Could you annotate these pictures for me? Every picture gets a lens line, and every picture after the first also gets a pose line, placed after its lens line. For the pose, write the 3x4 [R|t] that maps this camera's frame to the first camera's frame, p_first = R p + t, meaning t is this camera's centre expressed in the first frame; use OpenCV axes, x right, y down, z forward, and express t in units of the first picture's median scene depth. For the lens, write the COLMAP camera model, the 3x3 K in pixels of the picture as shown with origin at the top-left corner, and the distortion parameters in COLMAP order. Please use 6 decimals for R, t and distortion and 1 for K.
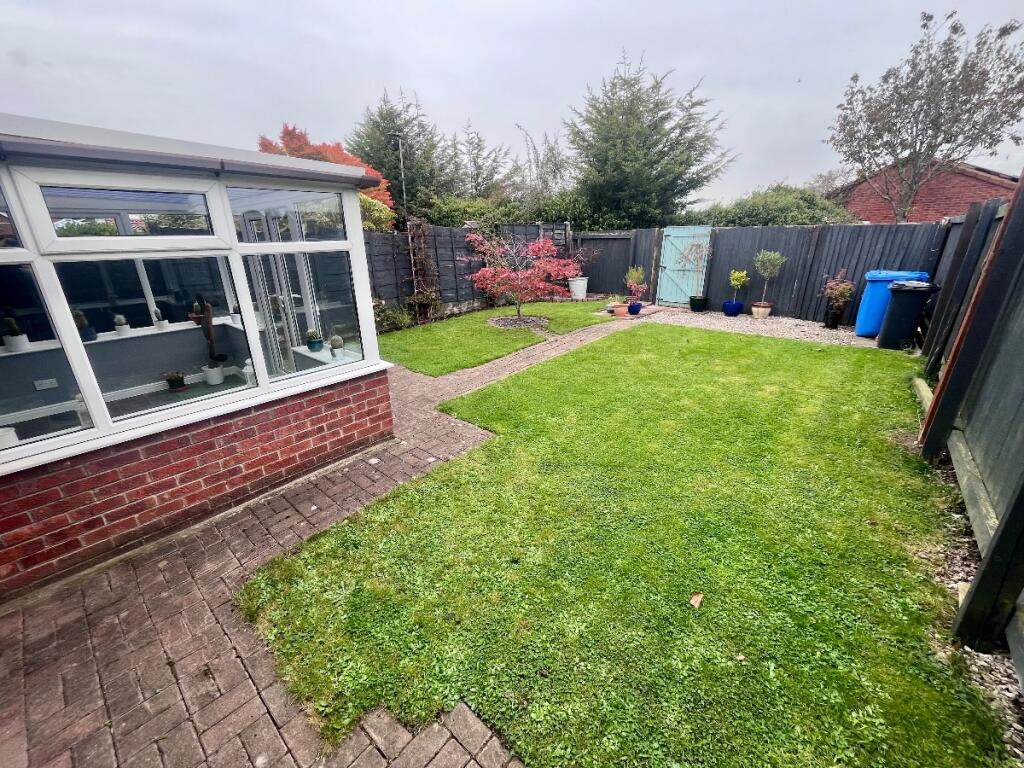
lens RADIAL K [[410.4, 0, 512.0], [0, 410.4, 384.0], [0, 0, 1]] dist [-0.012390, -0.000136]
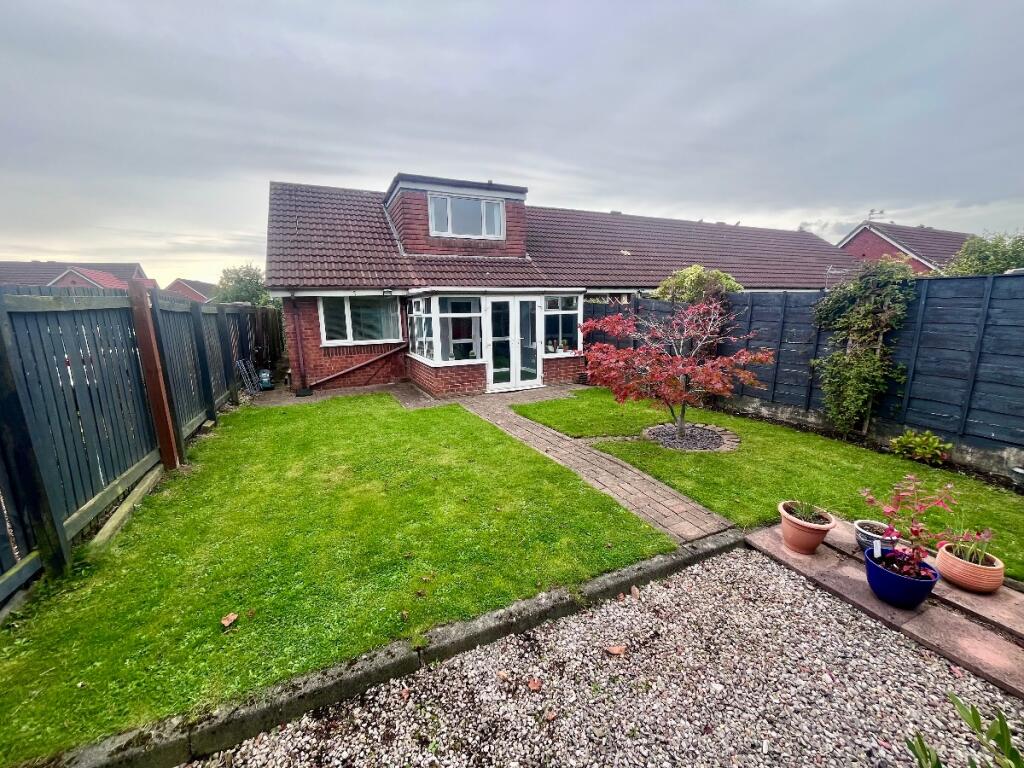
lens RADIAL K [[410.6, 0, 512.0], [0, 410.6, 384.0], [0, 0, 1]] dist [0.005877, -0.000205]
pose [[-0.412746, 0.187114, -0.891420, 0.897224], [-0.282880, 0.903945, 0.320722, -0.460556], [0.865806, 0.384542, -0.320169, 1.206549]]
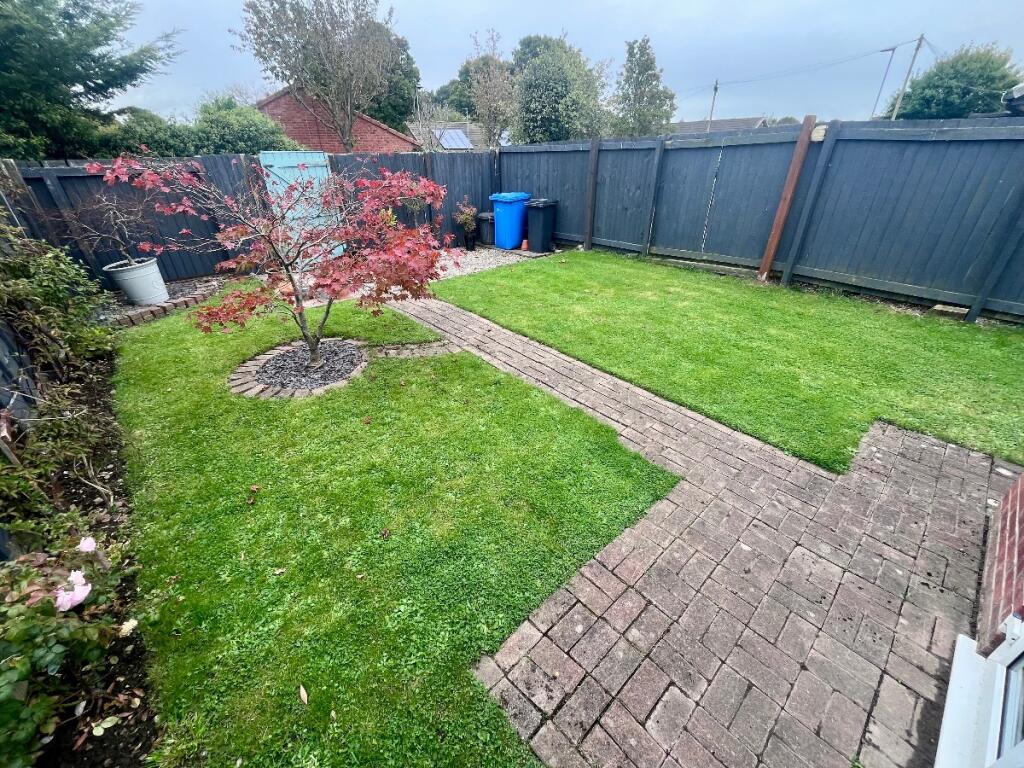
lens RADIAL K [[410.6, 0, 512.0], [0, 410.6, 384.0], [0, 0, 1]] dist [0.005877, -0.000205]
pose [[0.126517, -0.473053, 0.871903, -0.481995], [0.353757, 0.842689, 0.405871, -0.311660], [-0.926741, 0.257092, 0.273961, 0.853741]]
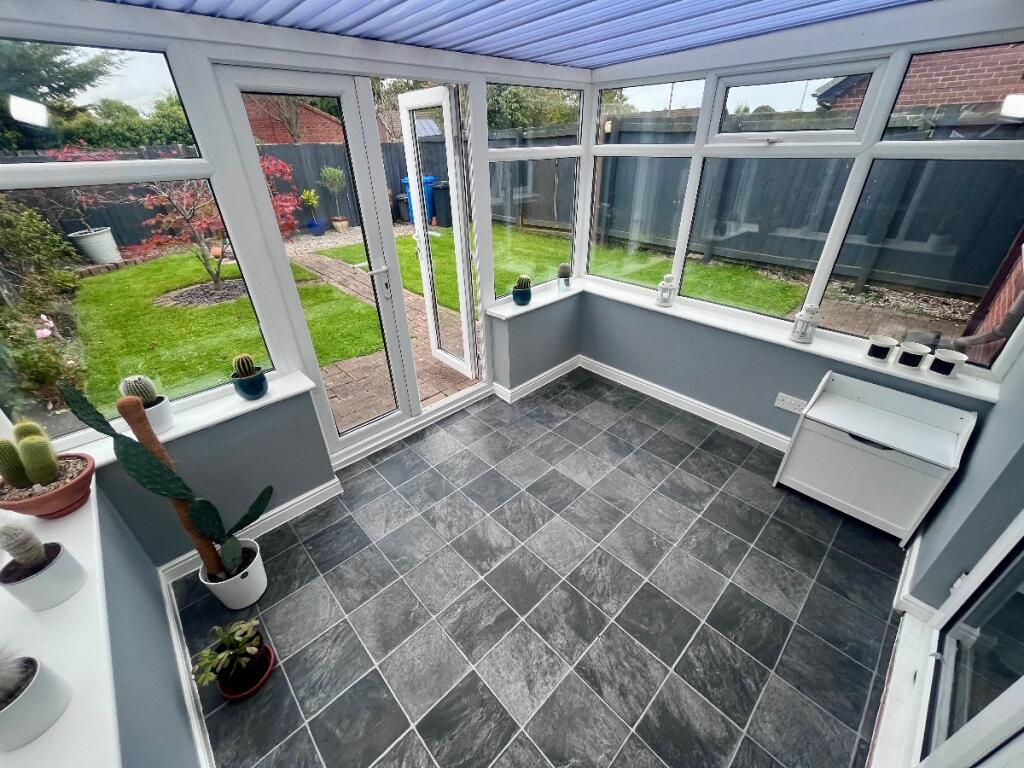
lens RADIAL K [[410.6, 0, 512.0], [0, 410.6, 384.0], [0, 0, 1]] dist [0.005877, -0.000205]
pose [[0.099808, -0.491965, 0.864875, -0.764187], [0.360176, 0.828132, 0.429500, -0.182807], [-0.927530, 0.268639, 0.259848, 0.529336]]
